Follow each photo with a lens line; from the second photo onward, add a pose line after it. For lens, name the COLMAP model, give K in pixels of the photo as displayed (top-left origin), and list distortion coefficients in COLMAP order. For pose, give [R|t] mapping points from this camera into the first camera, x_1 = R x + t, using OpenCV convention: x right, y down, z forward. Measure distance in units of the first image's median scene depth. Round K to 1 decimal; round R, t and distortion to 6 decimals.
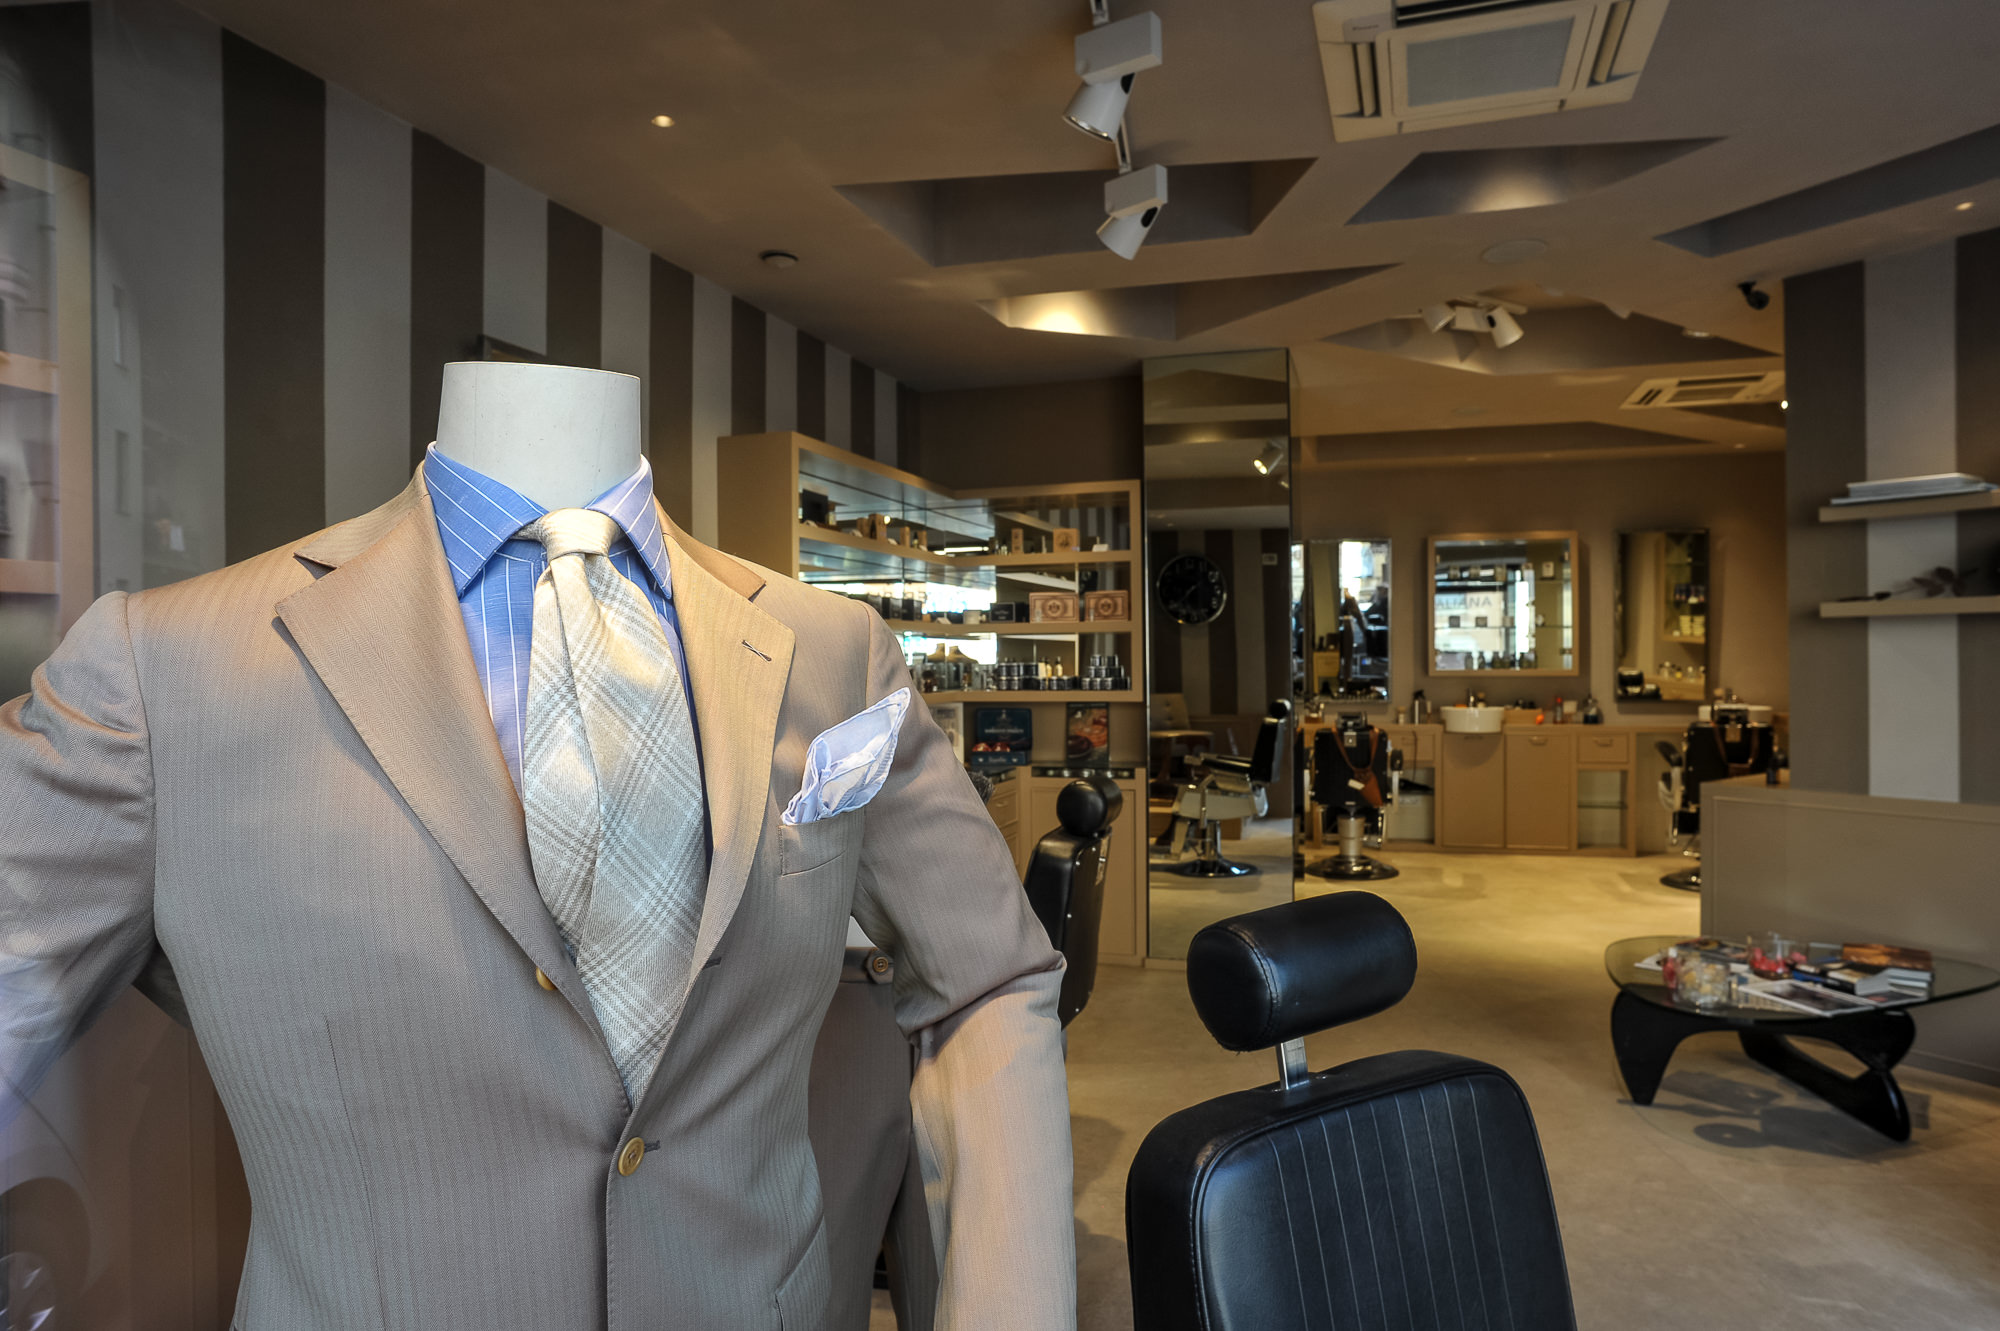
lens RADIAL K [[1219.5, 0, 951.3], [0, 1219.5, 659.4], [0, 0, 1]] dist [-0.000696, 0.003399]
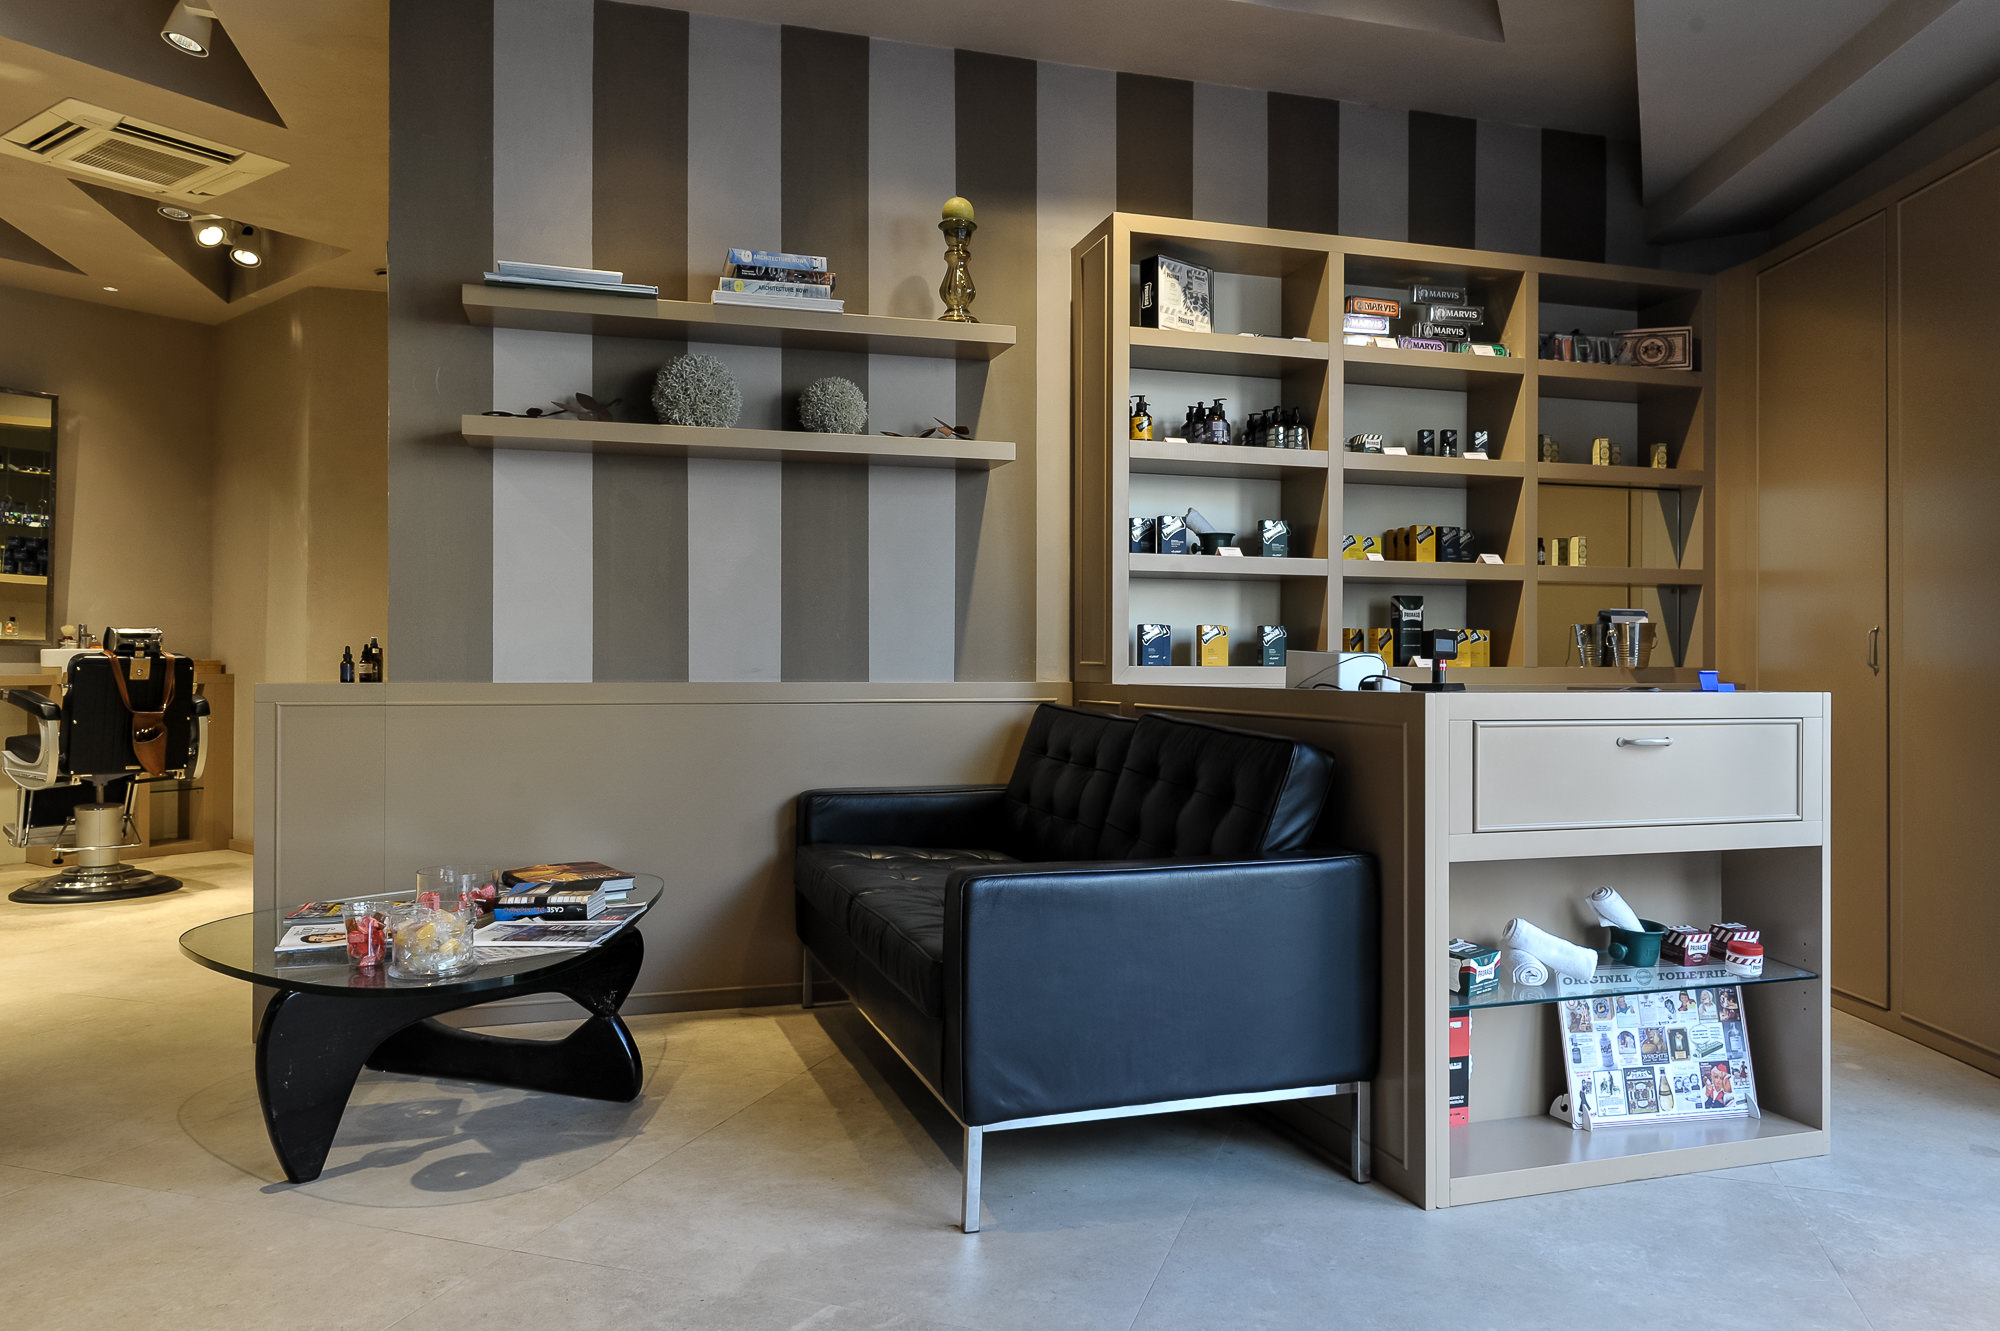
lens RADIAL K [[1360.4, 0, 1006.3], [0, 1360.4, 677.2], [0, 0, 1]] dist [0.004703, 0.000446]
pose [[0.261477, 0.021799, 0.964964, 0.016248], [0.001926, 0.999731, -0.023106, 0.138933], [-0.965208, 0.007901, 0.261365, 0.504844]]
